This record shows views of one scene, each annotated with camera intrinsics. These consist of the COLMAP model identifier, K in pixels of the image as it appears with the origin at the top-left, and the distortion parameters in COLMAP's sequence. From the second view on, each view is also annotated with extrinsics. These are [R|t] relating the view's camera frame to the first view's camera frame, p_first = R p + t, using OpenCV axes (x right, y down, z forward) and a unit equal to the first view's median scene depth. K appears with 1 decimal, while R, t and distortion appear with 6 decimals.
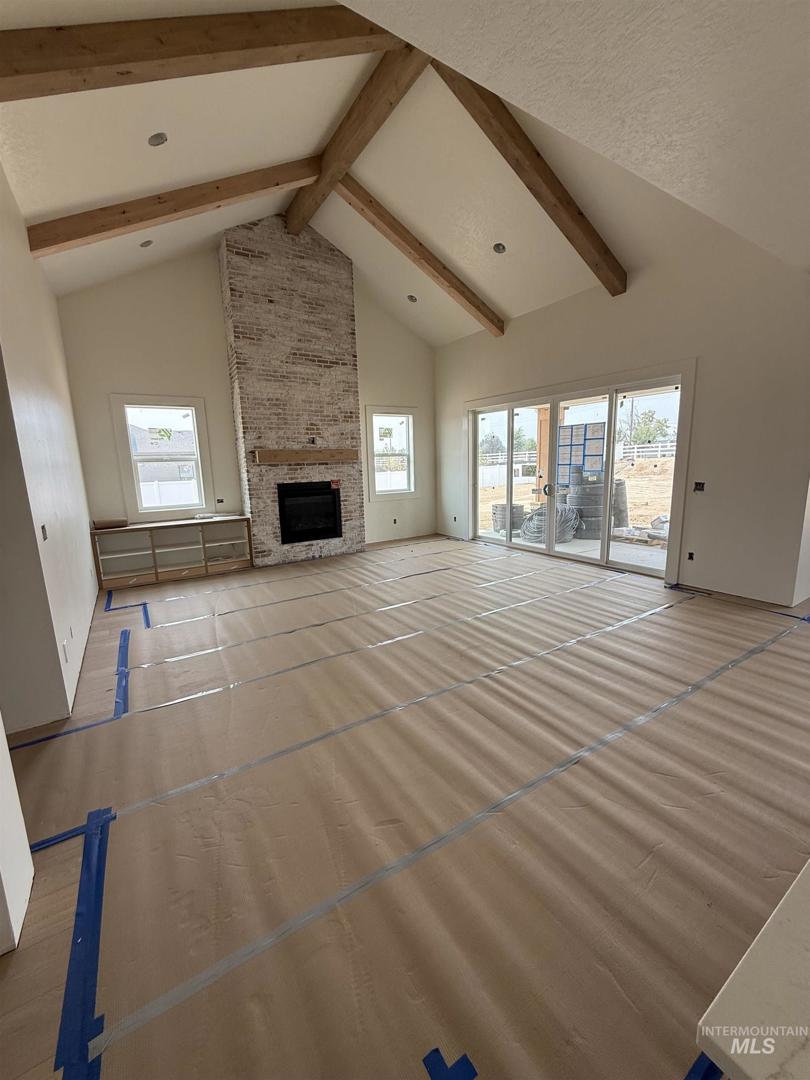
lens RADIAL K [[427.8, 0, 406.5], [0, 427.8, 540.4], [0, 0, 1]] dist [-0.002252, -0.000193]
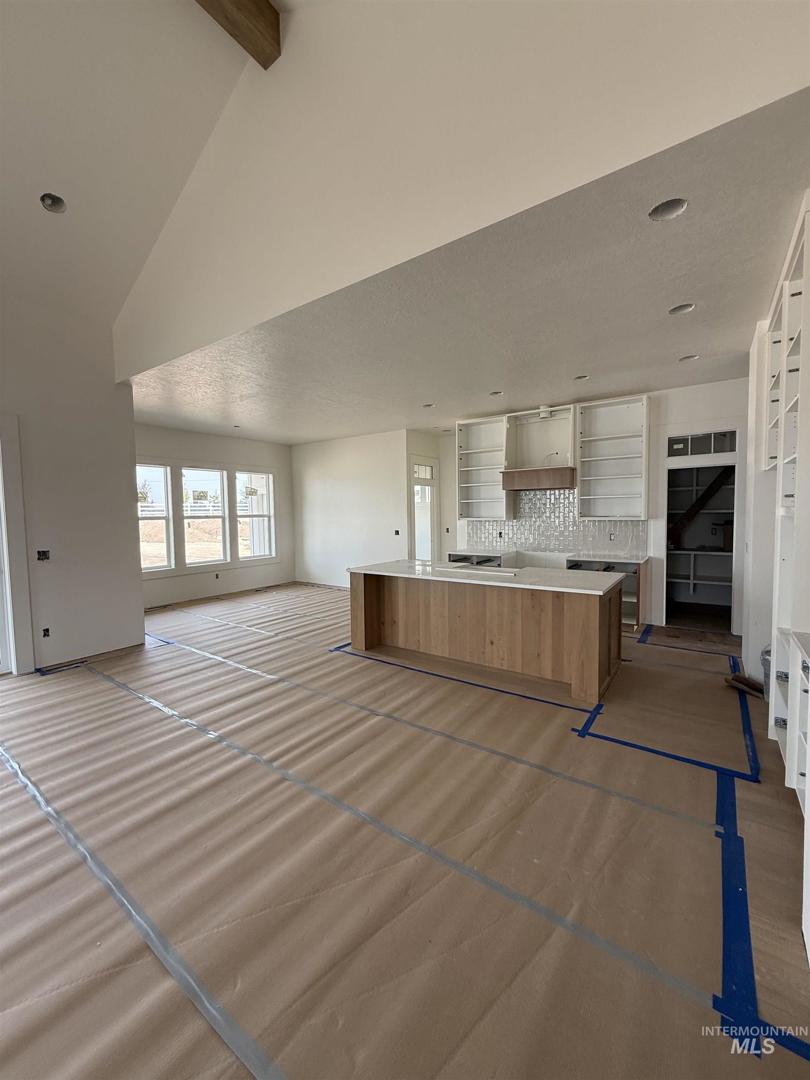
lens RADIAL K [[427.8, 0, 400.1], [0, 427.8, 533.2], [0, 0, 1]] dist [-0.002252, -0.000193]
pose [[-0.364565, -0.012285, 0.931097, -1.012727], [0.196493, 0.976383, 0.089818, -0.233991], [-0.910210, 0.215698, -0.353541, 1.372309]]
